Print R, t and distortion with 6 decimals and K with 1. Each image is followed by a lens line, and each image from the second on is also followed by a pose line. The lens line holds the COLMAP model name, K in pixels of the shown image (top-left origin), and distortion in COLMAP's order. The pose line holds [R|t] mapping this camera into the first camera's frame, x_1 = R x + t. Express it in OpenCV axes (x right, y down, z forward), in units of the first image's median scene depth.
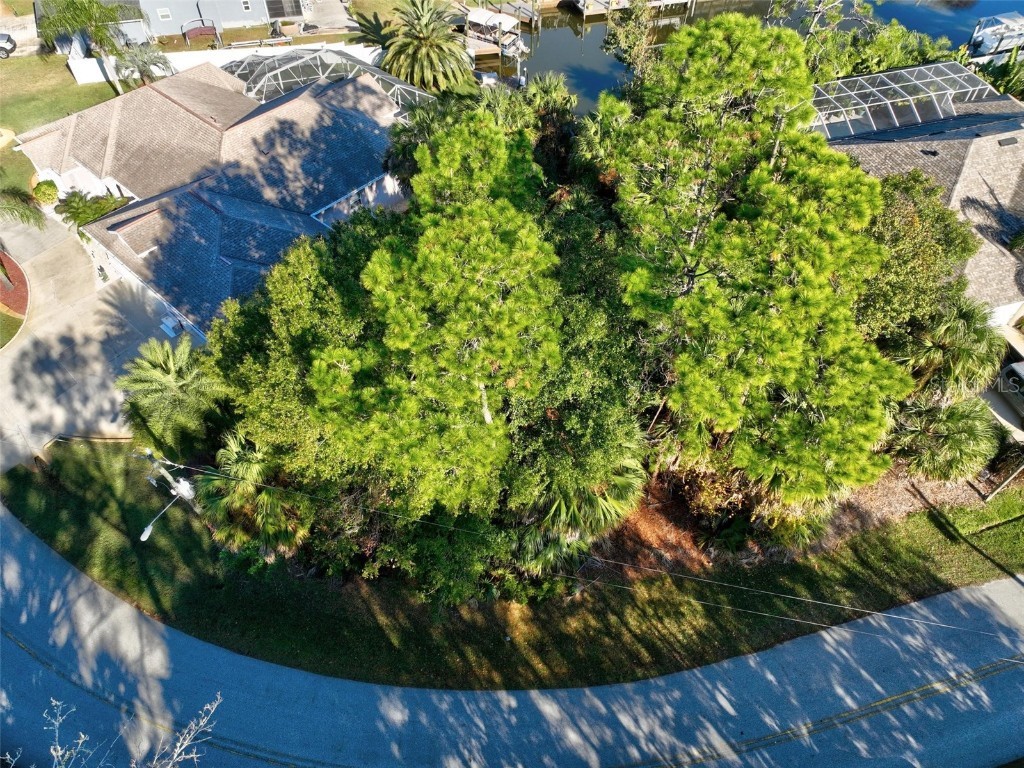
lens RADIAL K [[717.7, 0, 504.2], [0, 717.7, 383.0], [0, 0, 1]] dist [0.001986, 0.016318]
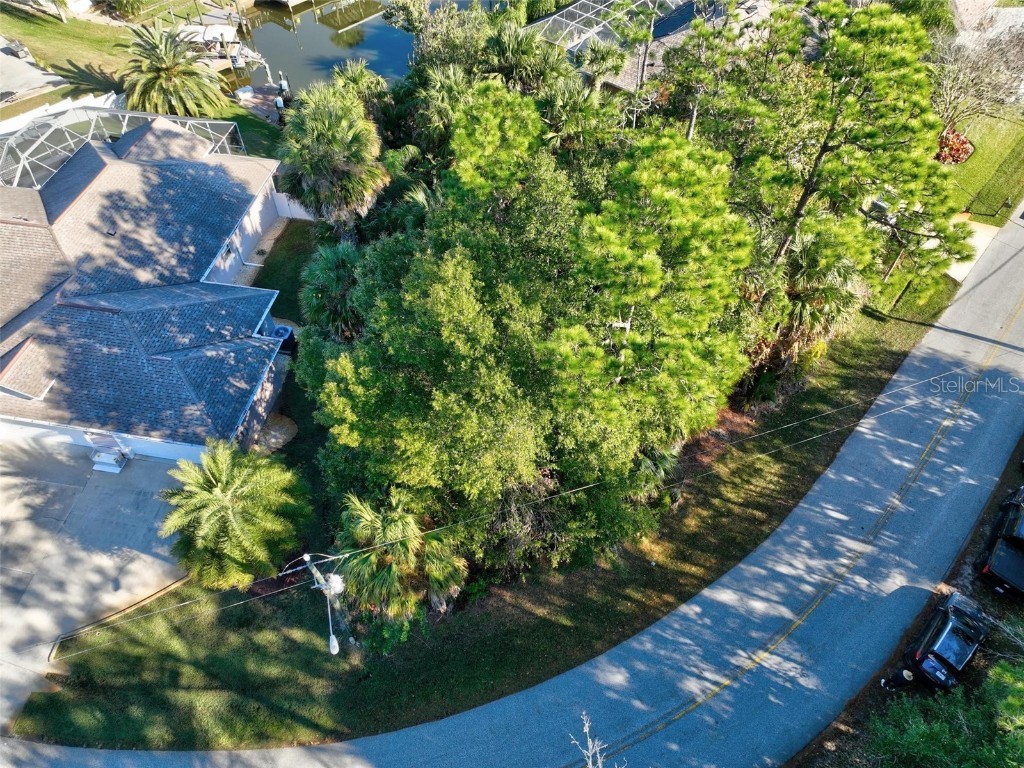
lens RADIAL K [[717.7, 0, 517.6], [0, 717.7, 380.5], [0, 0, 1]] dist [0.001986, 0.016318]
pose [[0.848845, -0.414267, 0.328396, -0.378926], [0.407564, 0.908475, 0.092547, -0.062352], [-0.336679, 0.055284, 0.939995, 0.062520]]
